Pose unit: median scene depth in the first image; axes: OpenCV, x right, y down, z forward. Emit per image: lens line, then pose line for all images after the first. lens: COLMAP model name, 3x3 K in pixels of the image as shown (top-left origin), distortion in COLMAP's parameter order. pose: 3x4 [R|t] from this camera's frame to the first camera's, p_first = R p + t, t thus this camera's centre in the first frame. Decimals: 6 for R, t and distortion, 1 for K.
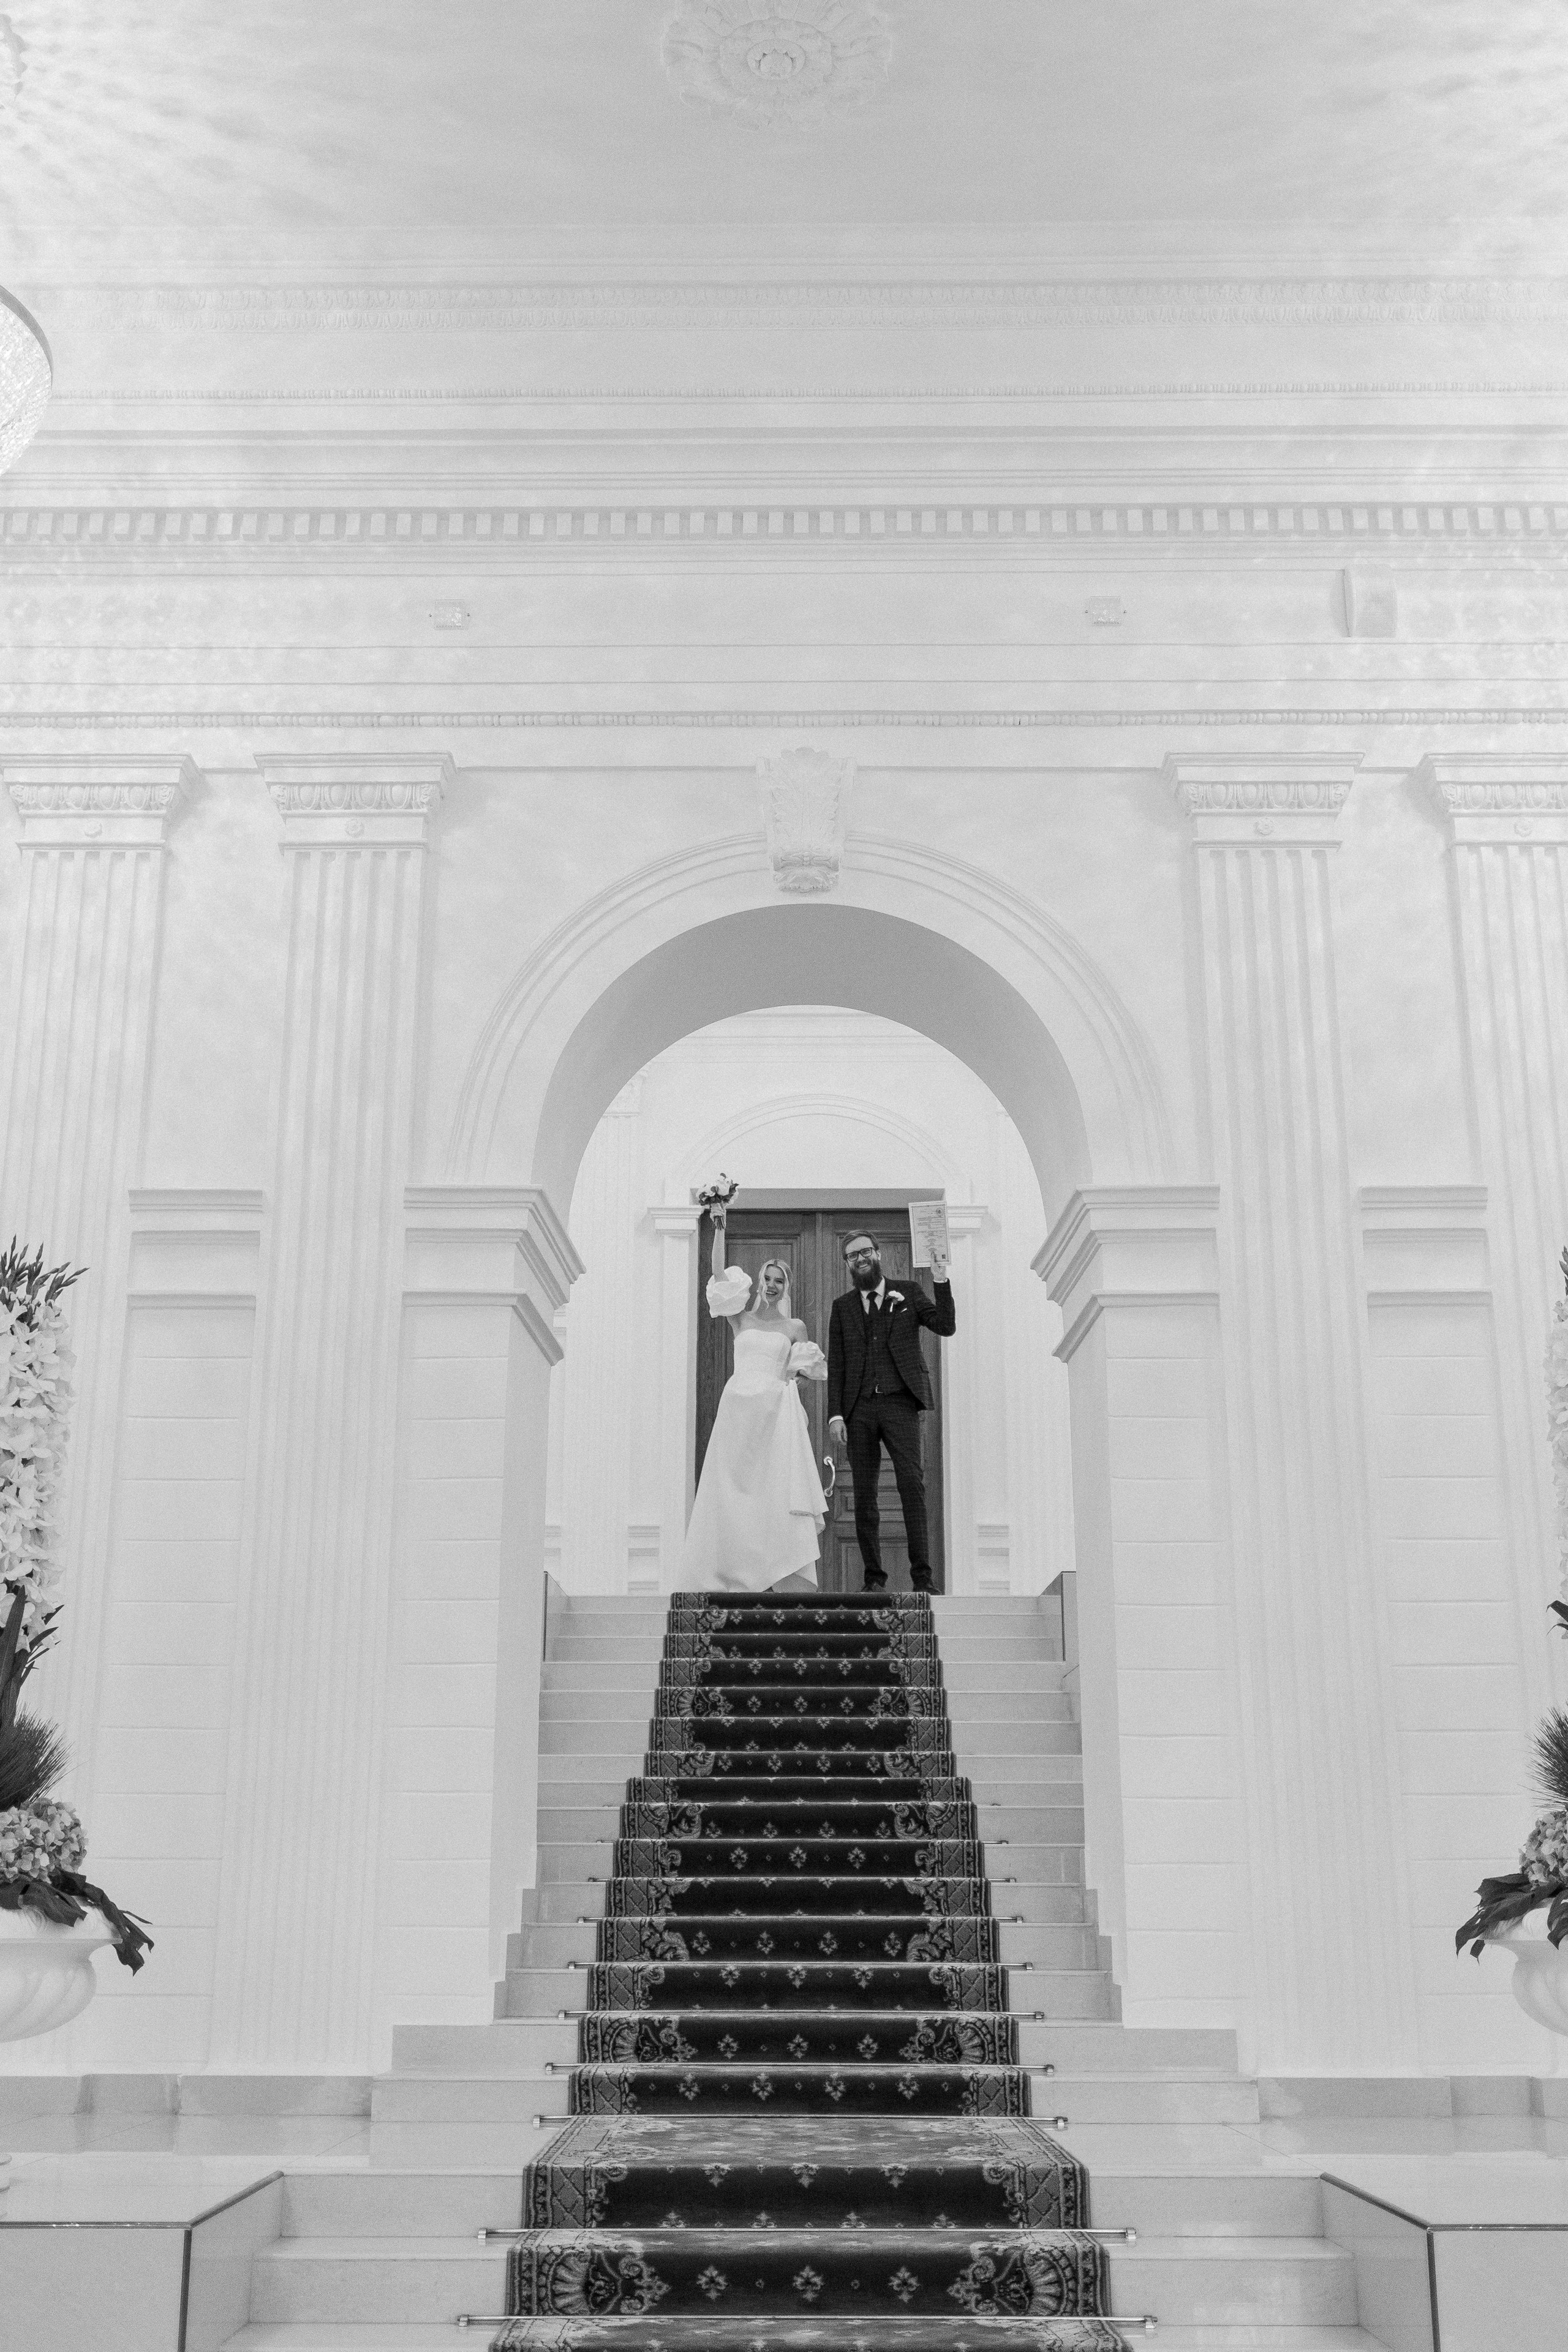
lens RADIAL K [[2412.1, 0, 771.6], [0, 2412.1, 1194.0], [0, 0, 1]] dist [0.006915, -0.009737]
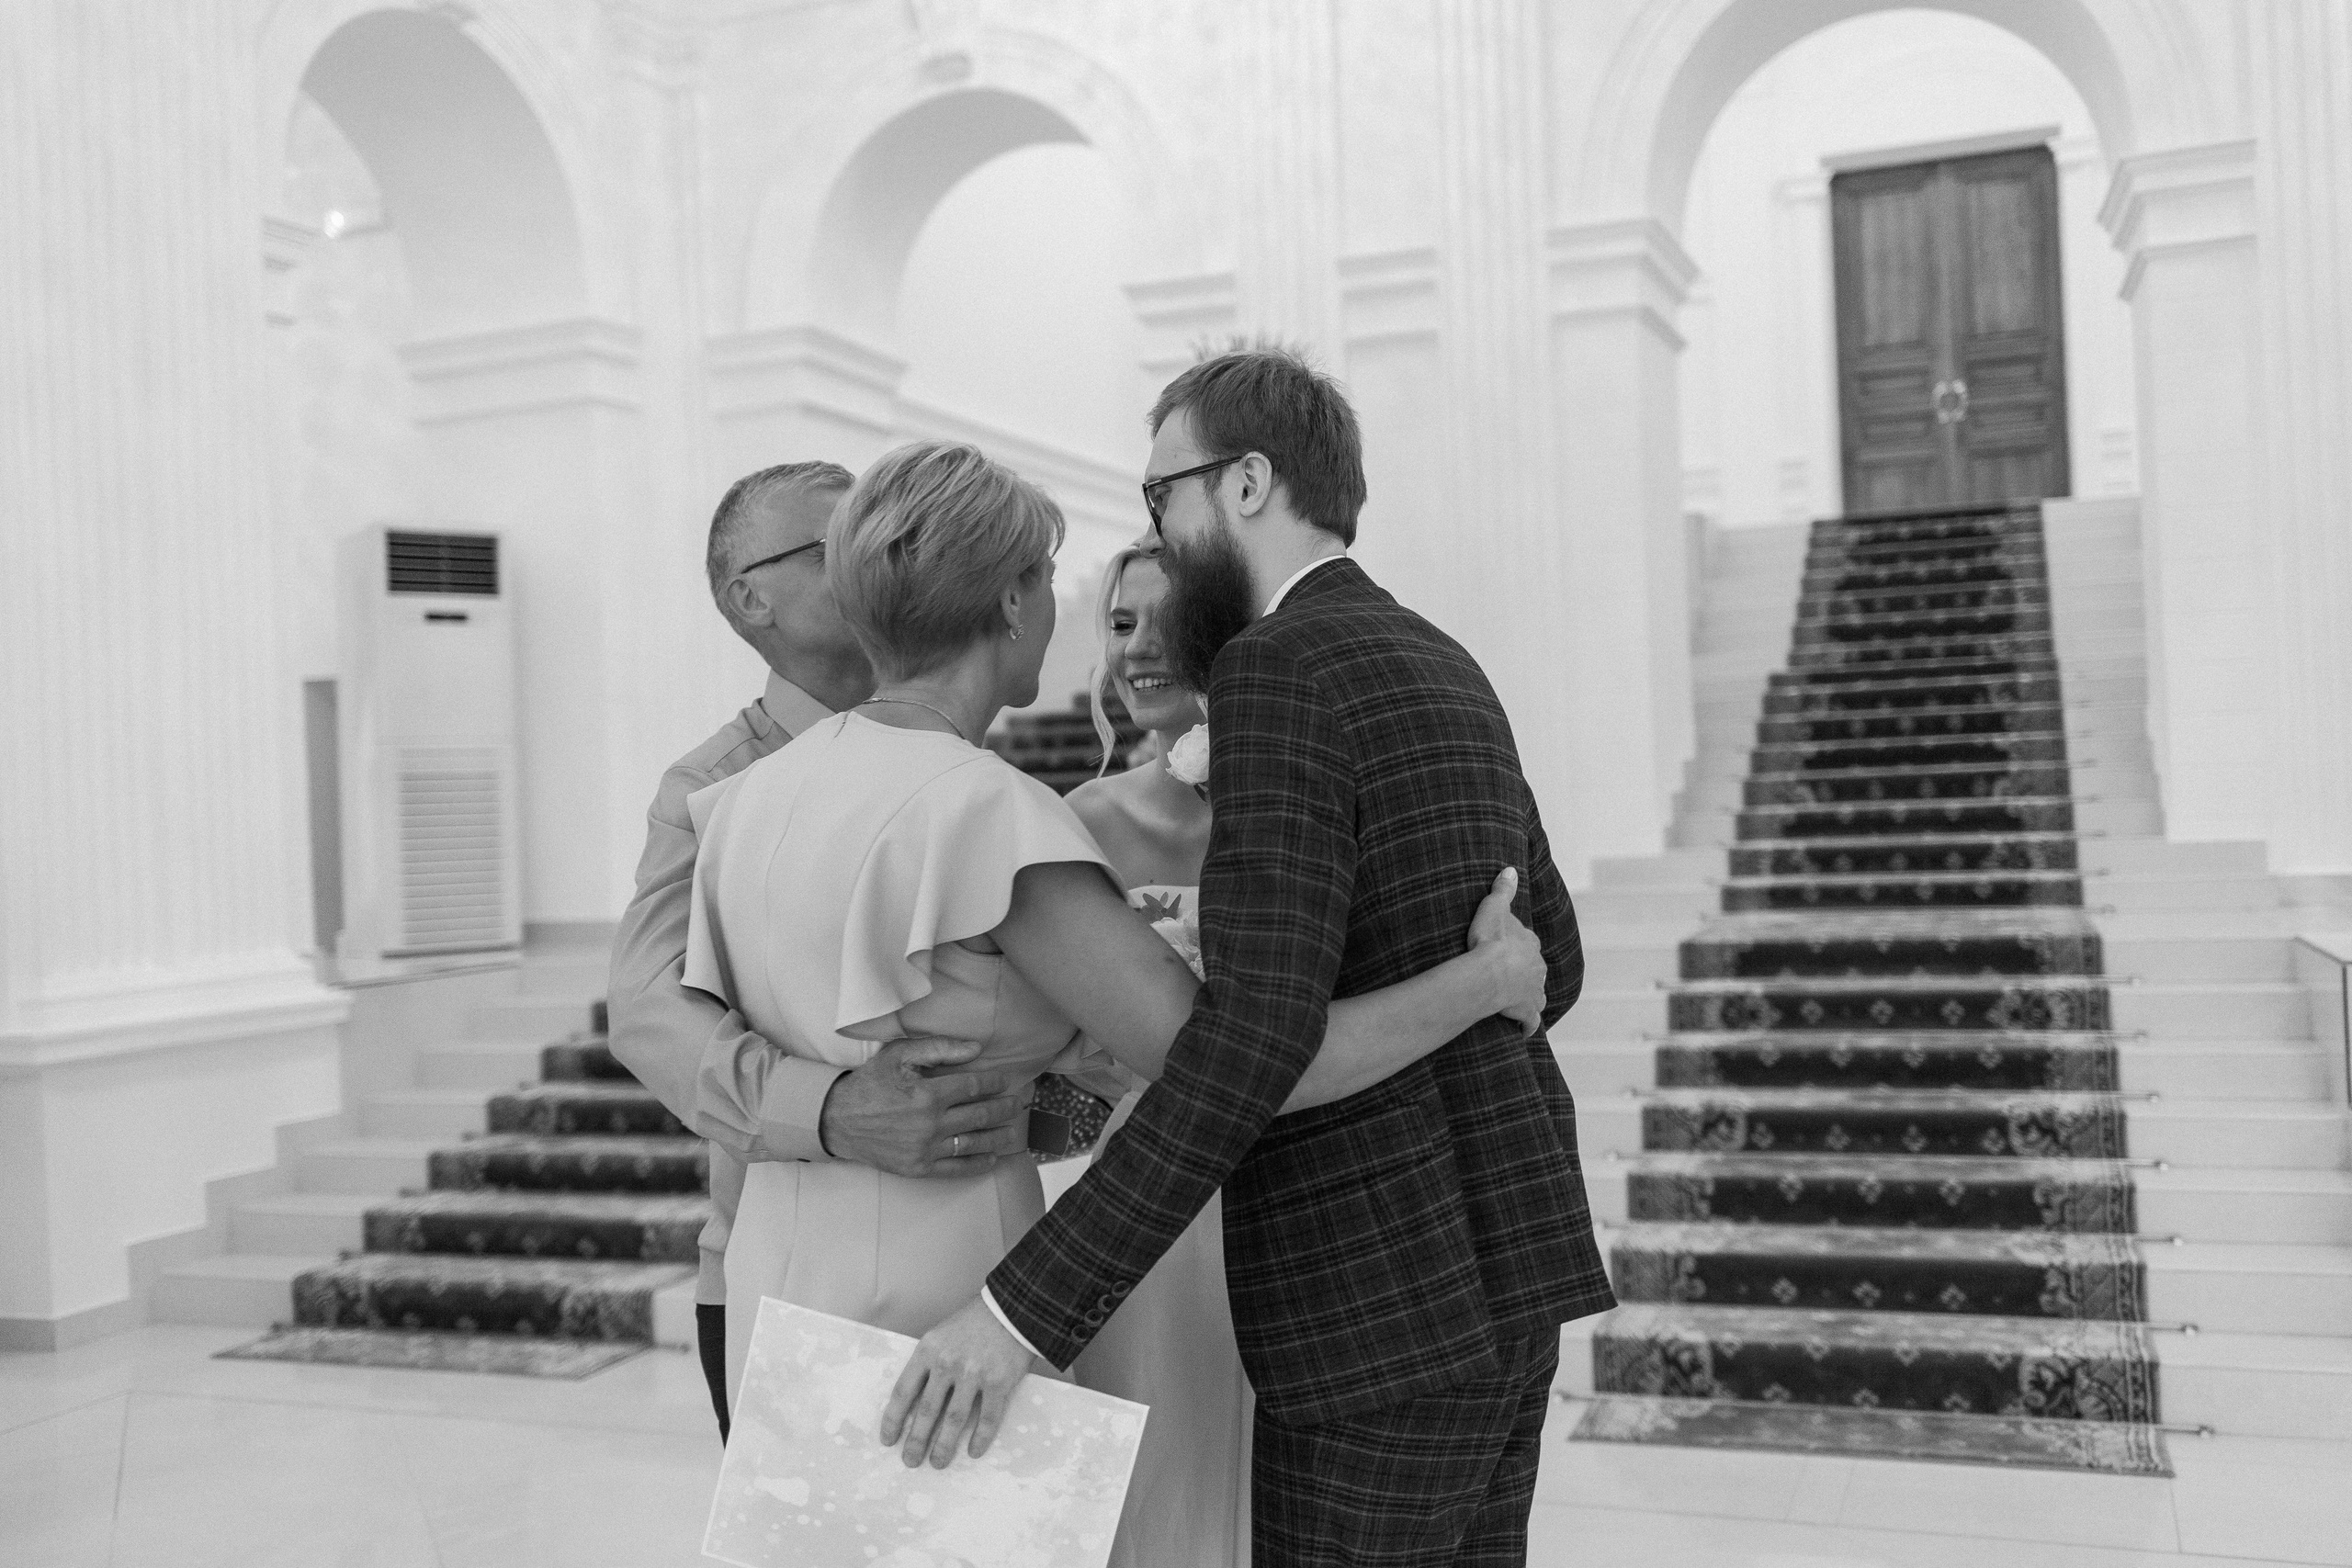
lens RADIAL K [[2411.9, 0, 1176.0], [0, 2411.9, 784.0], [0, 0, 1]] dist [0.006915, -0.009737]
pose [[0.938315, -0.041583, -0.343272, 0.087239], [0.135727, 0.957360, 0.255029, -0.072553], [0.318030, -0.285889, 0.903949, -0.282929]]
